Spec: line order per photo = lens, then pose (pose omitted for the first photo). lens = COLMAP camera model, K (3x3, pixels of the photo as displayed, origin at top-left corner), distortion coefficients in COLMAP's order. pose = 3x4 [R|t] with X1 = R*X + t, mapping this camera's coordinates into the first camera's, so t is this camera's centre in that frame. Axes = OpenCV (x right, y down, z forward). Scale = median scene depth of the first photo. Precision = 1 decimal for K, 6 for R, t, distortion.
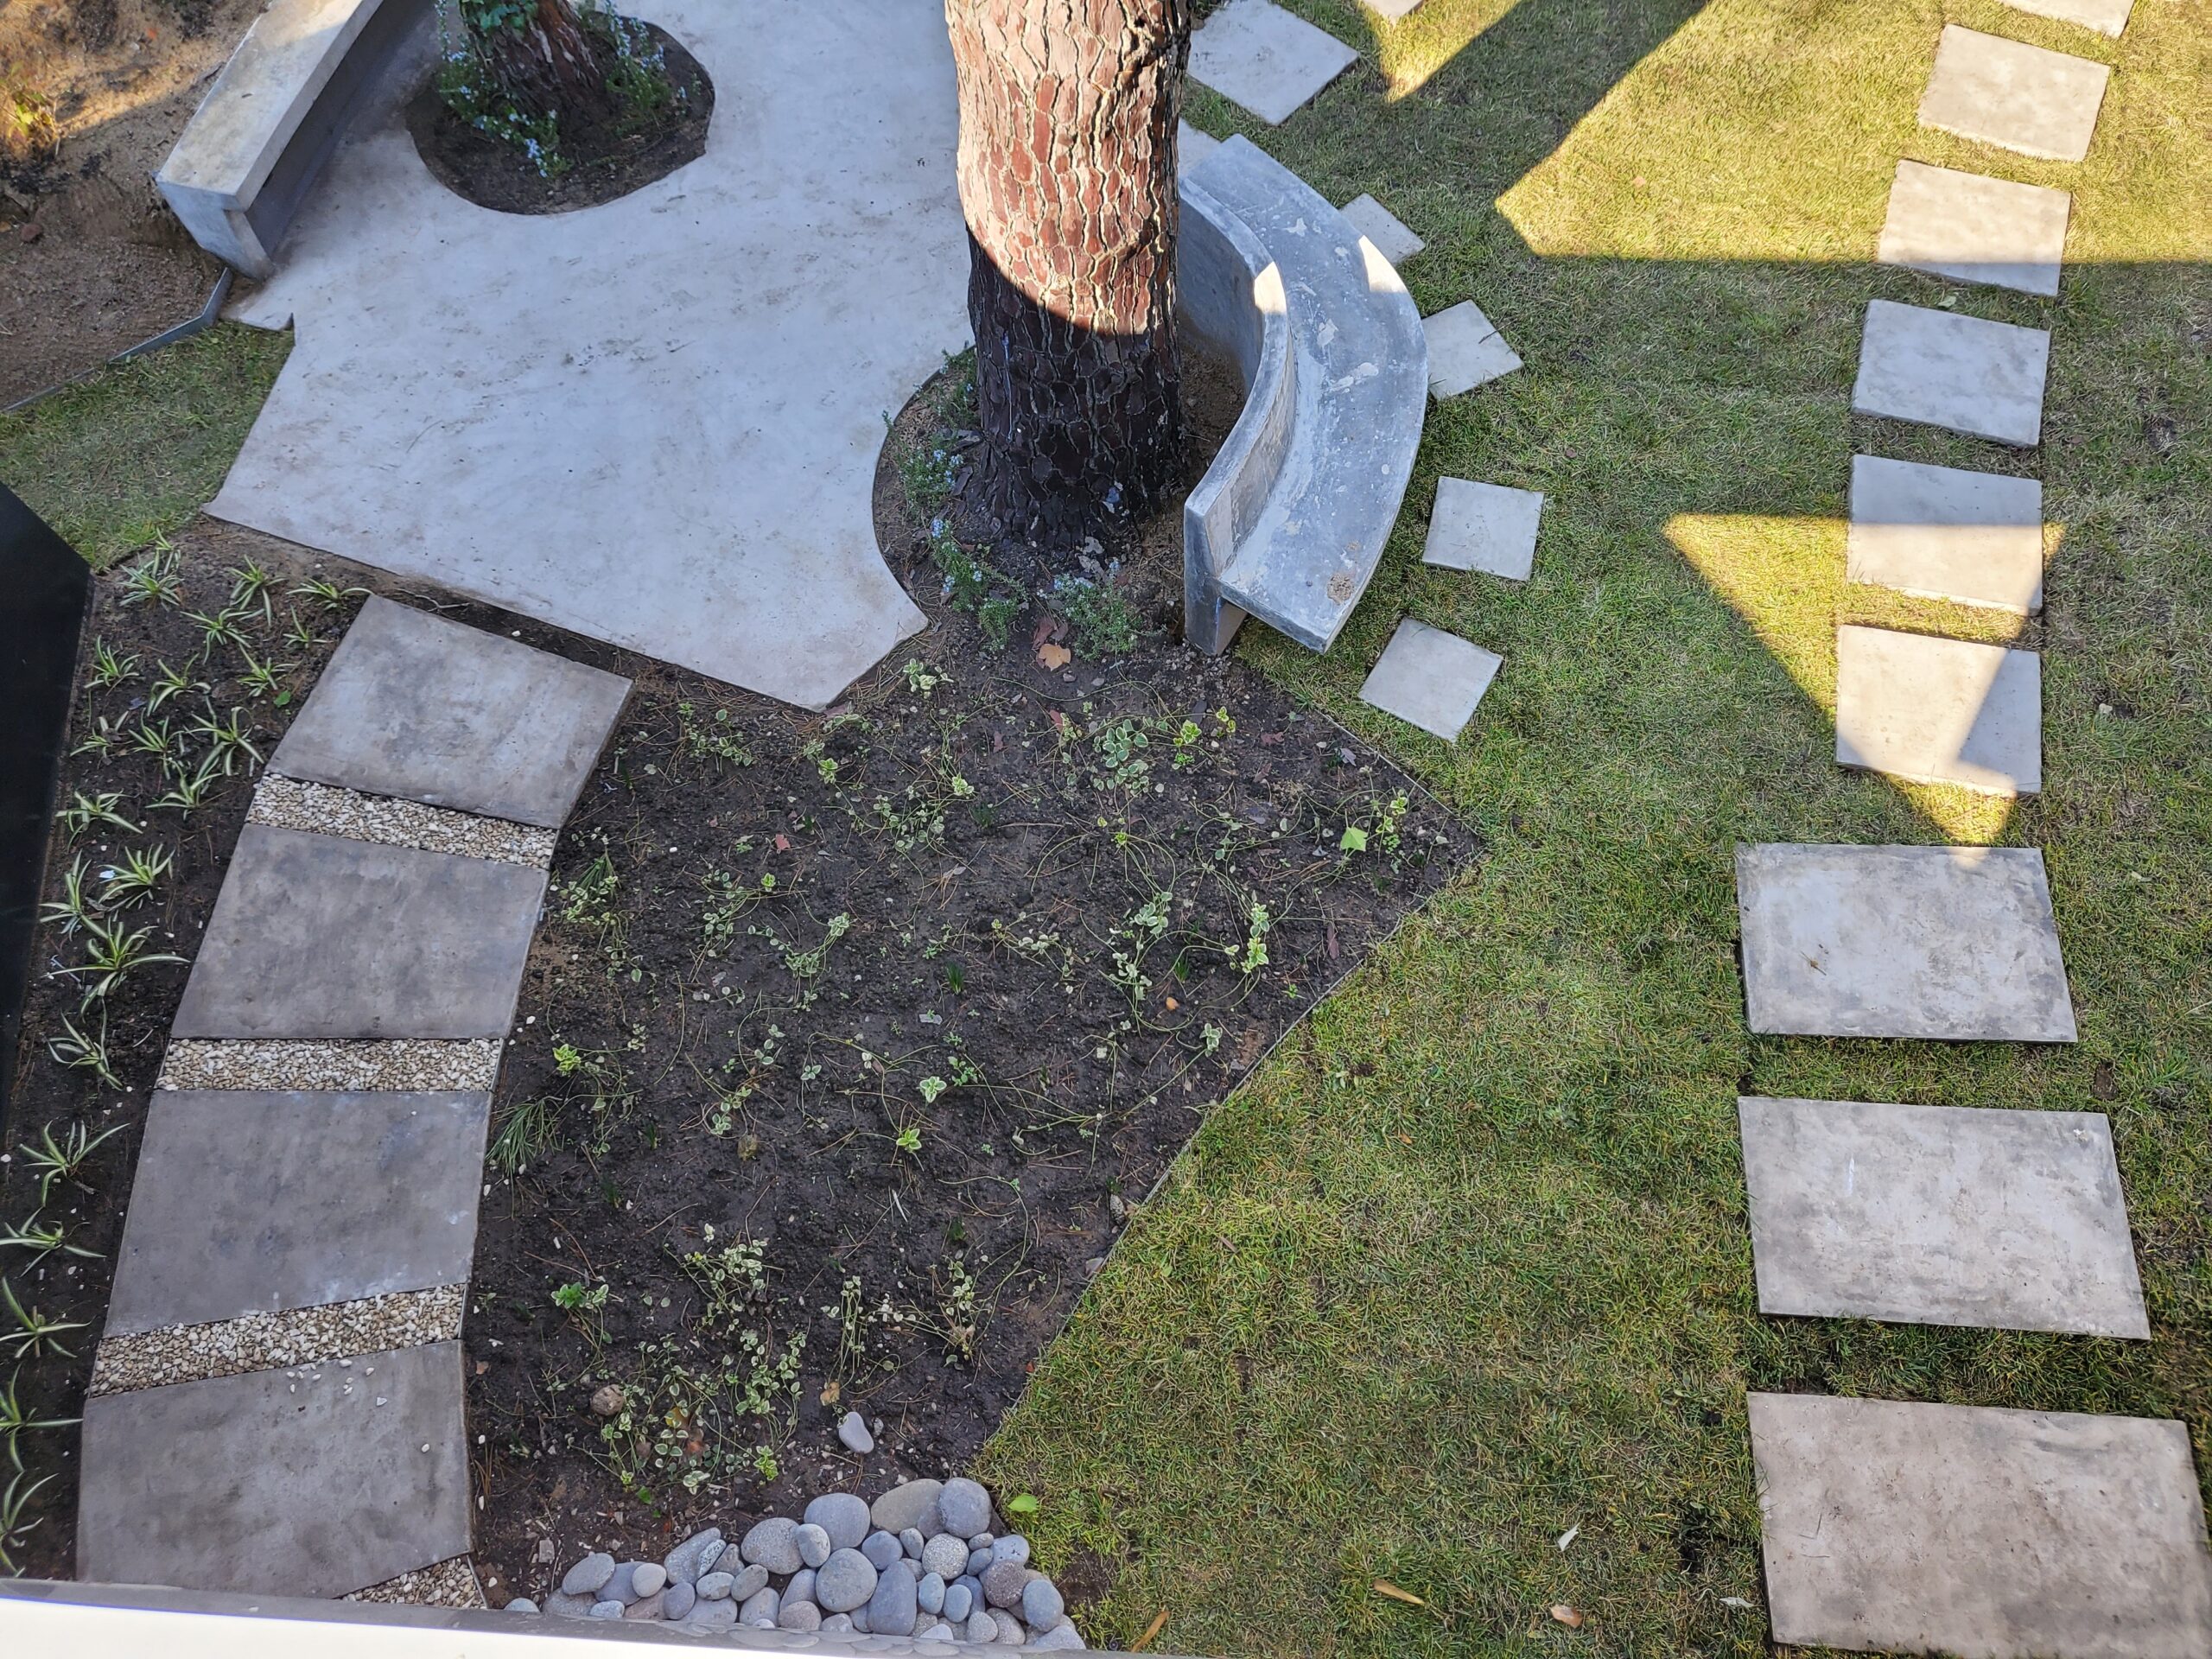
lens RADIAL K [[1702.1, 0, 1101.1], [0, 1702.1, 854.1], [0, 0, 1]] dist [-0.010040, 0.047344]
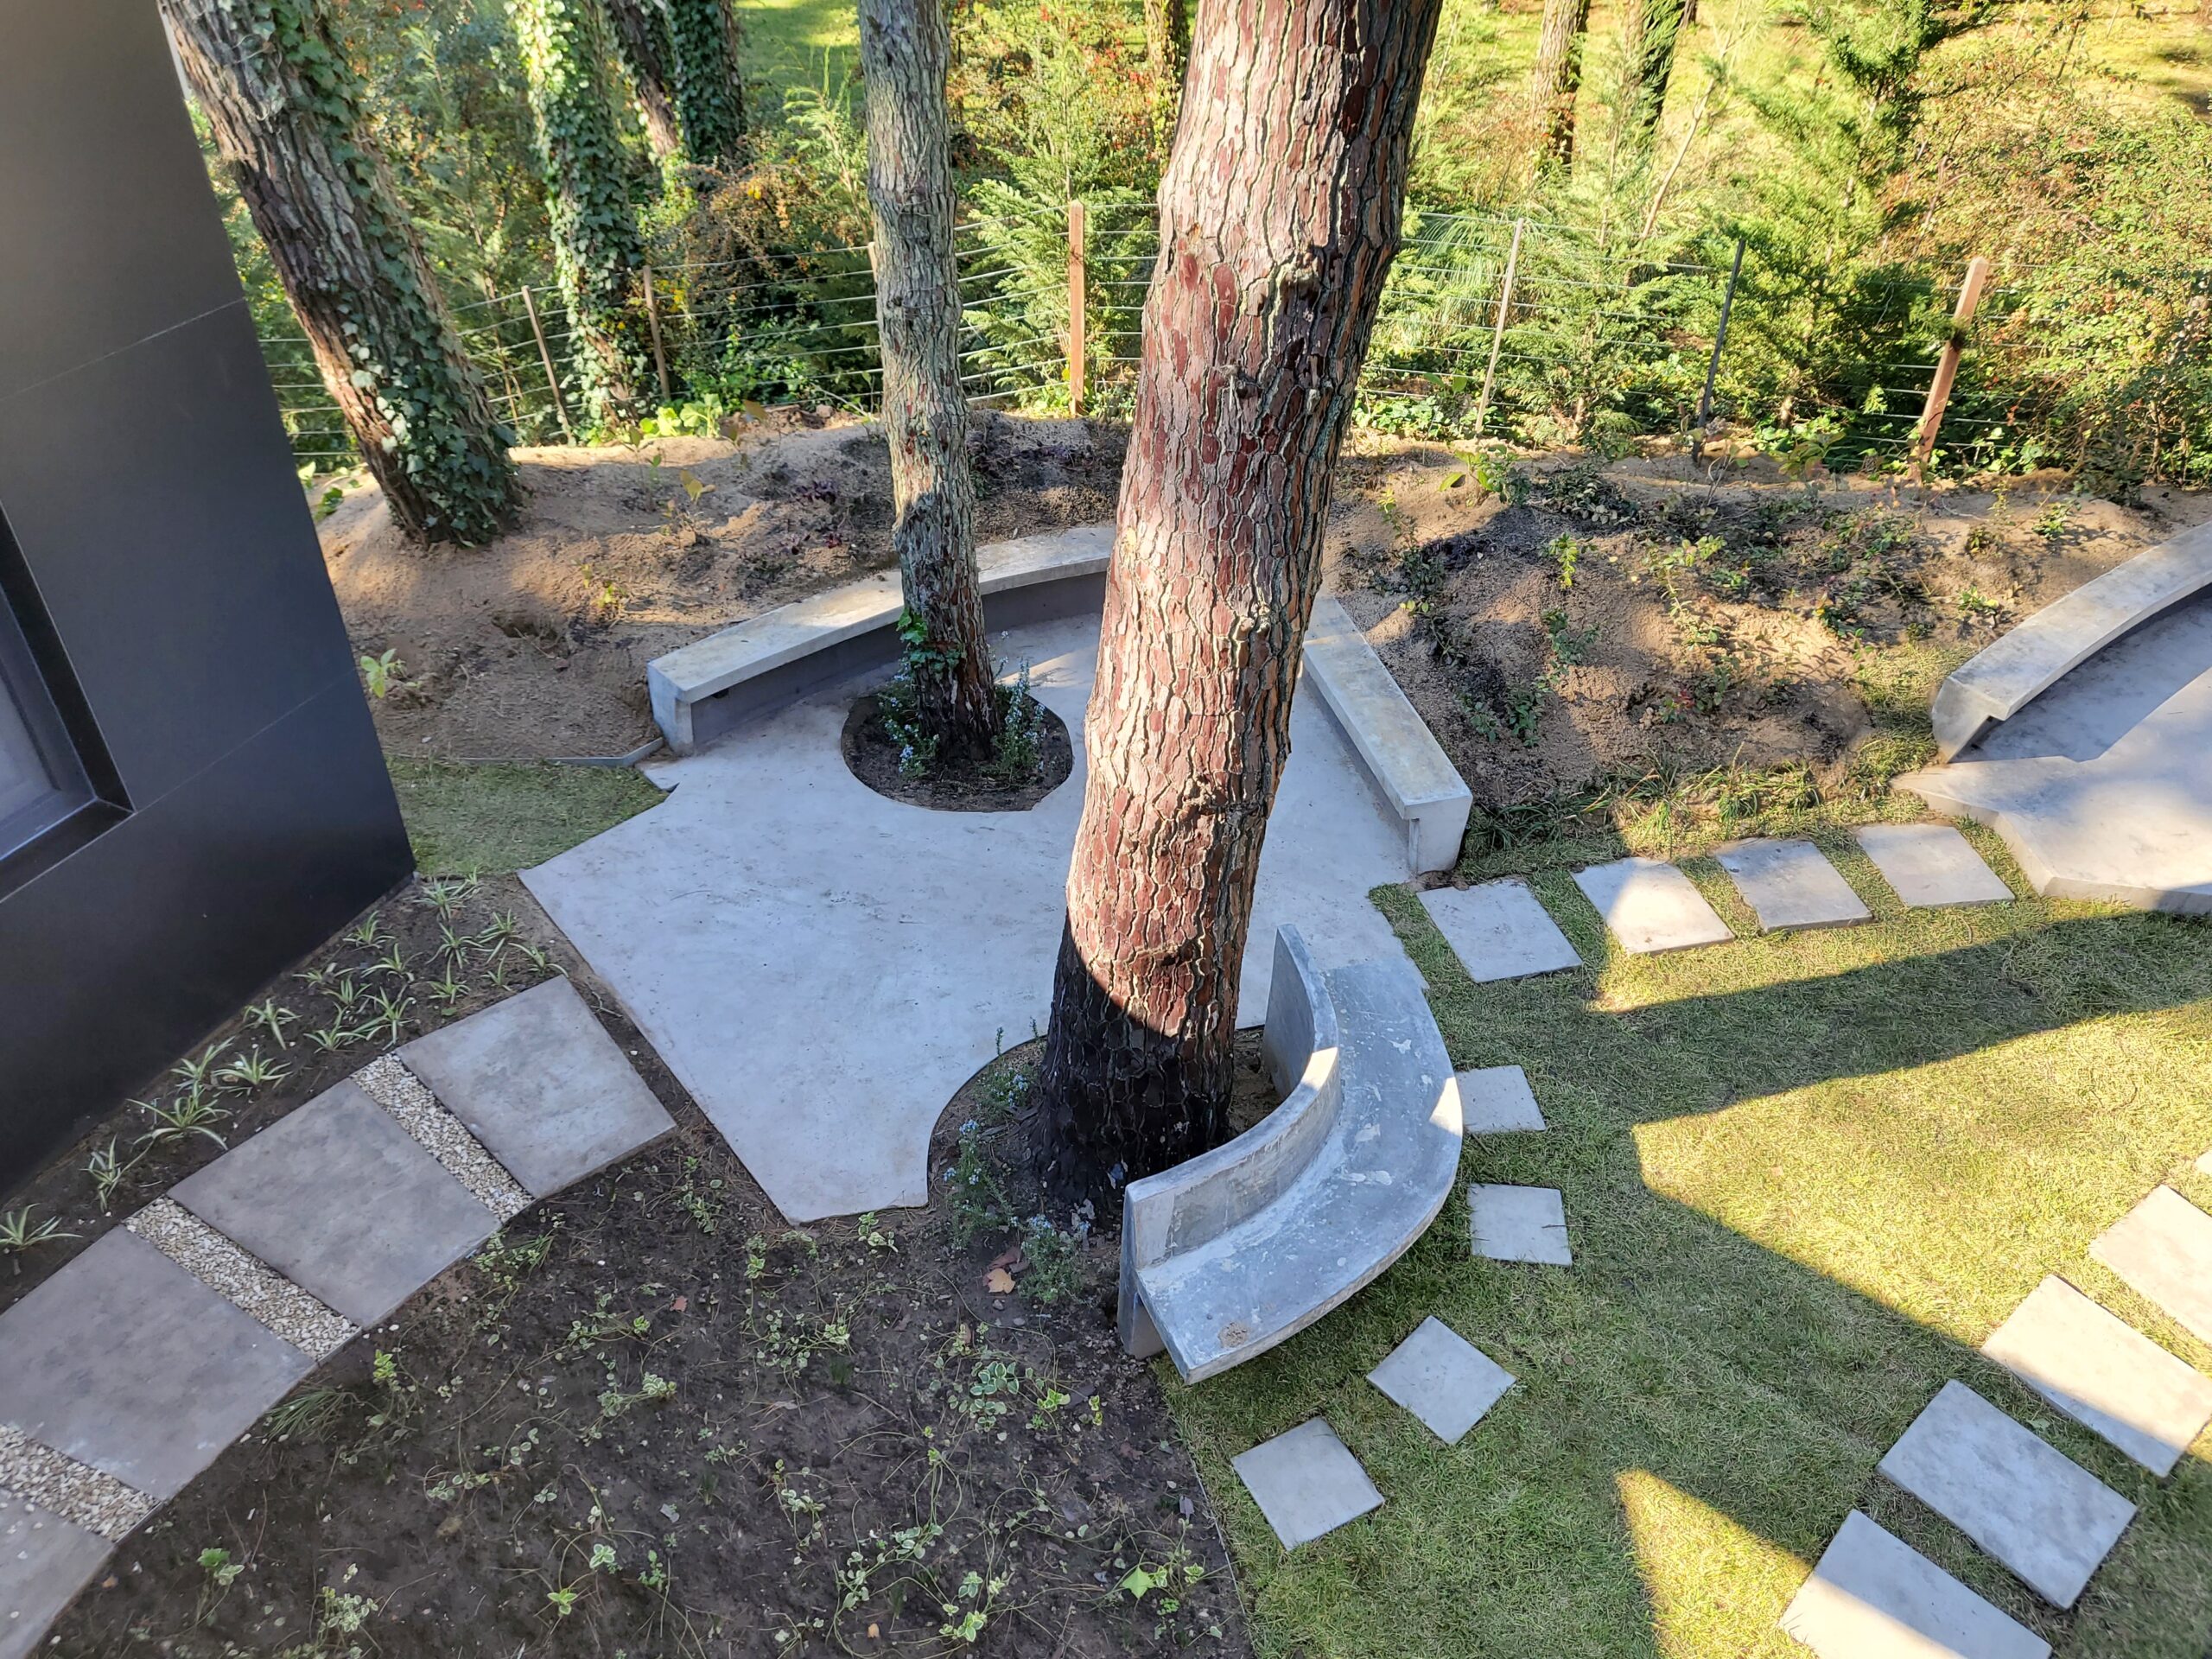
lens RADIAL K [[1702.1, 0, 1101.1], [0, 1702.1, 854.1], [0, 0, 1]] dist [-0.010040, 0.047344]
pose [[0.853922, 0.382609, -0.352743, 0.311102], [-0.499580, 0.792516, -0.349770, 0.011321], [0.145730, 0.474900, 0.867890, -0.029373]]
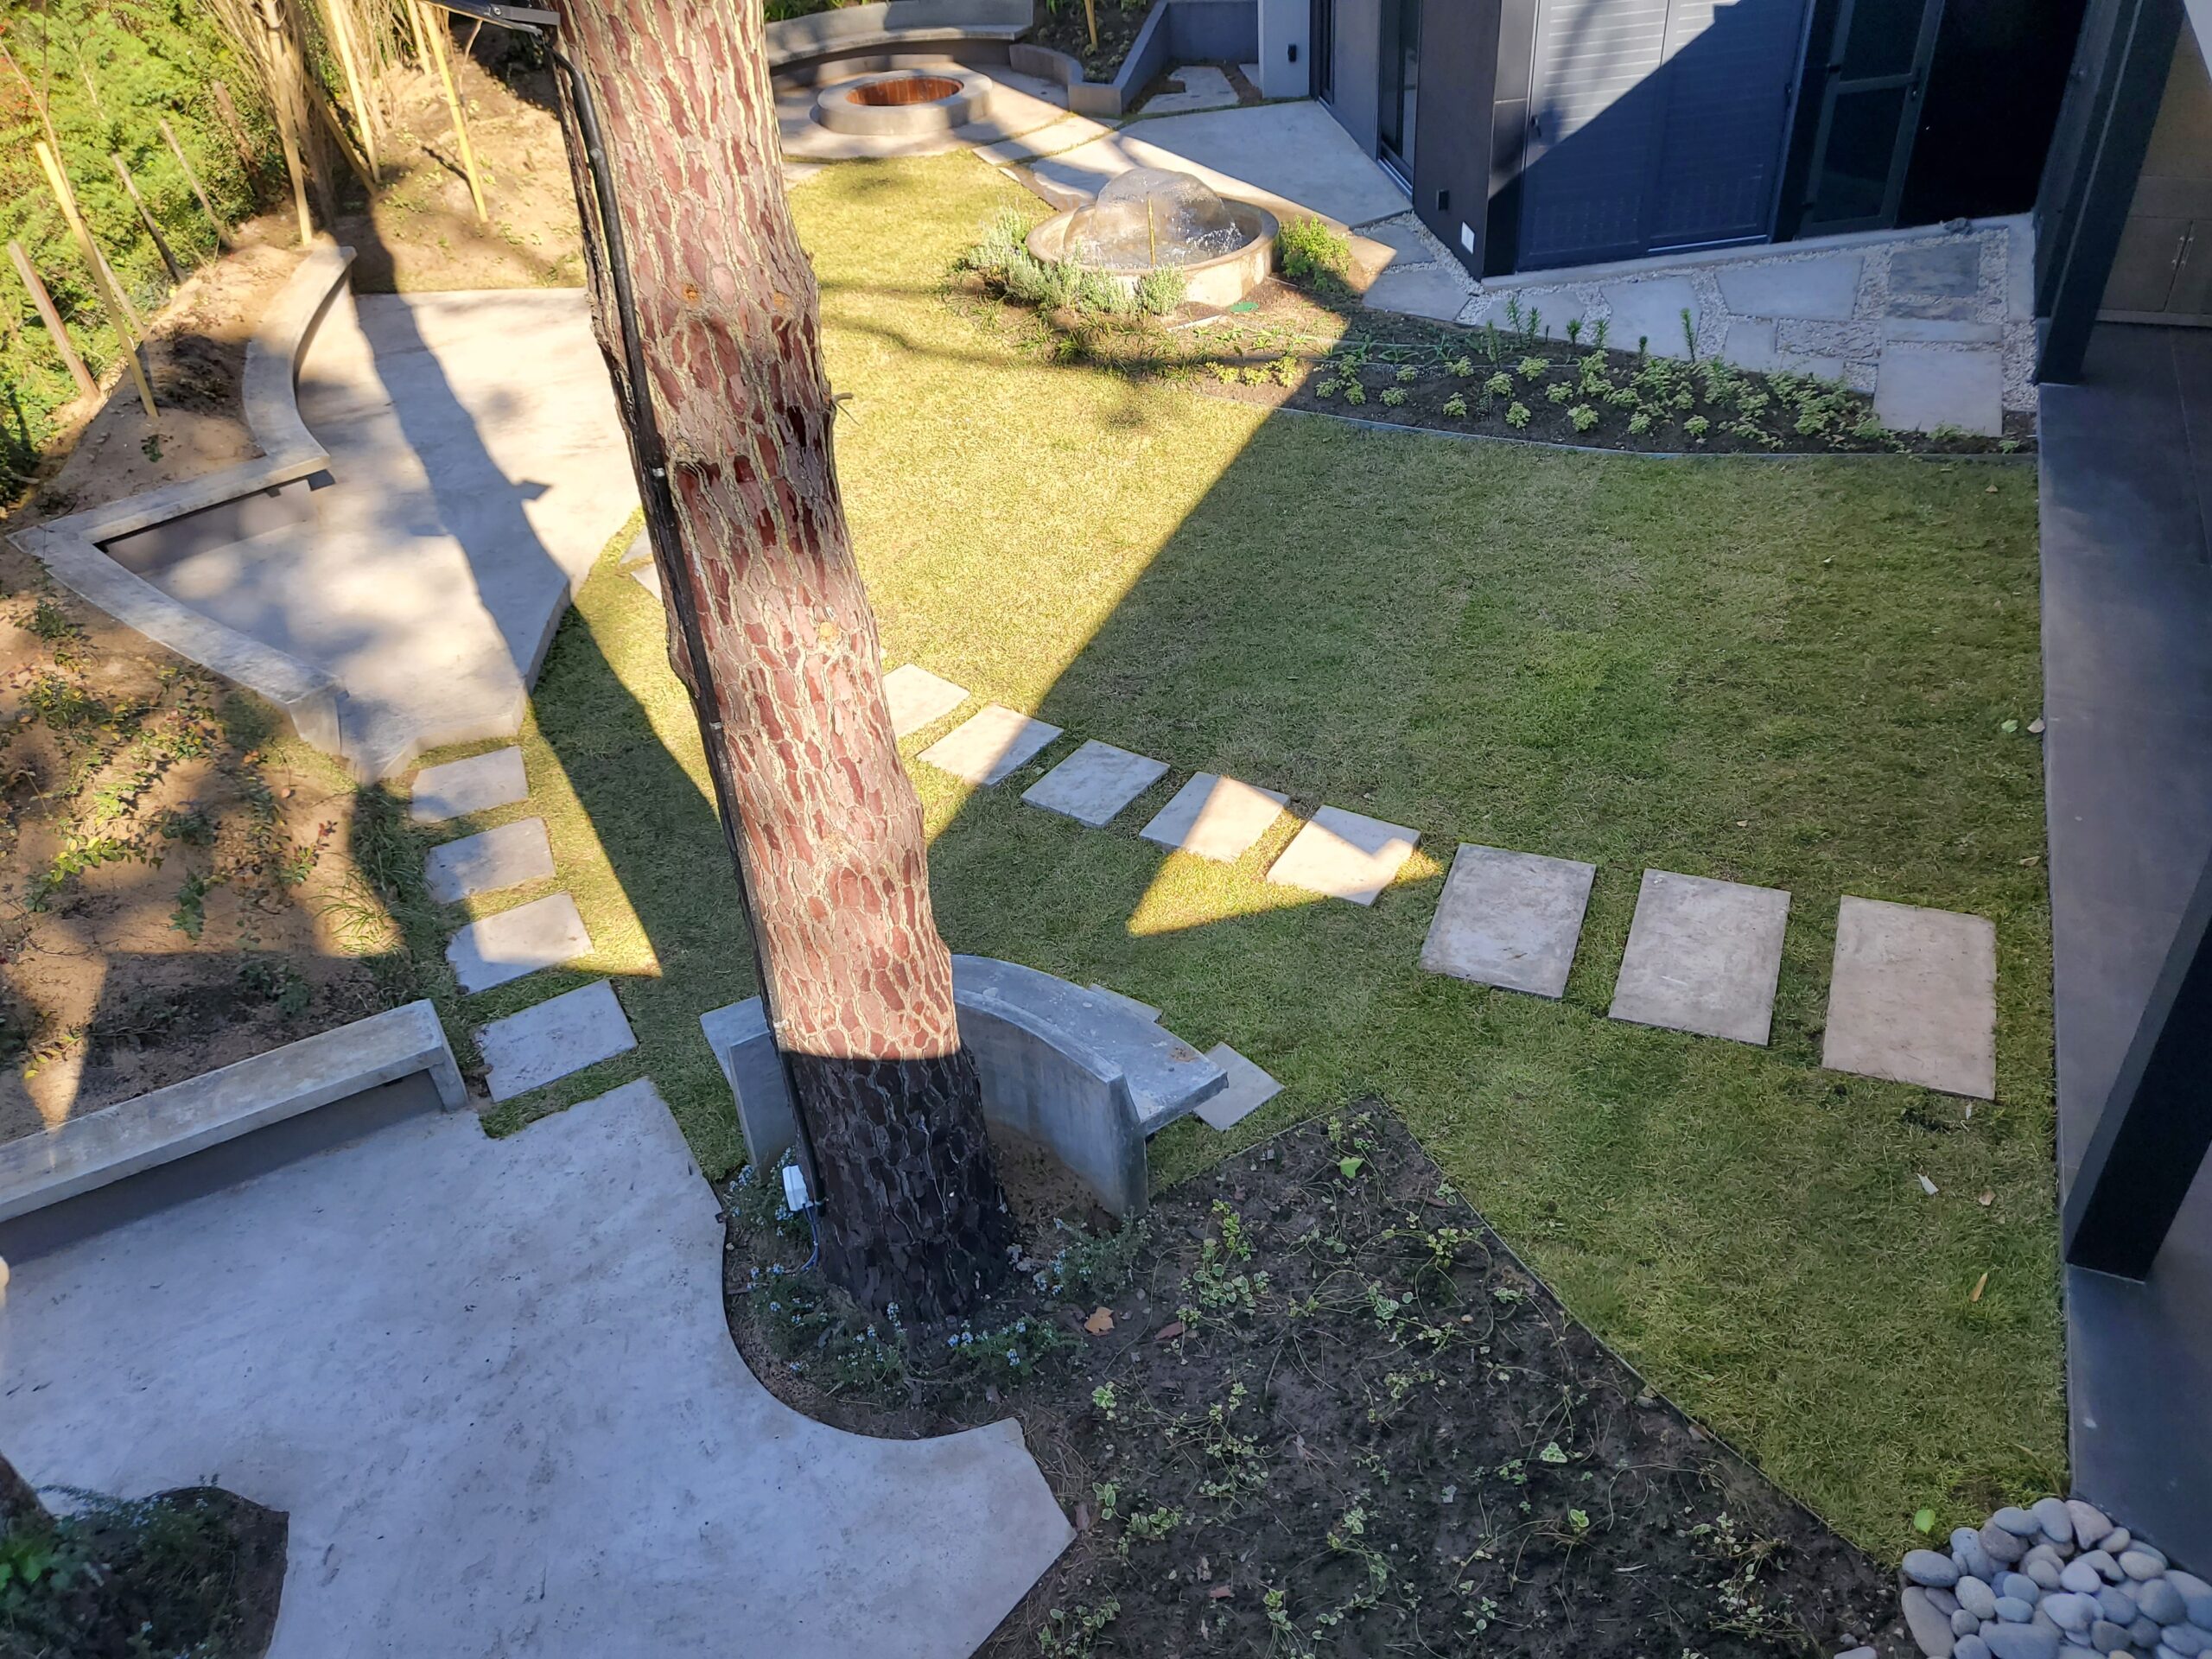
lens RADIAL K [[1702.1, 0, 1101.1], [0, 1702.1, 854.1], [0, 0, 1]] dist [-0.010040, 0.047344]
pose [[0.321020, -0.557759, 0.765409, -0.711664], [0.883642, 0.467191, -0.030162, -0.231791], [-0.340769, 0.686030, 0.642837, 0.127996]]
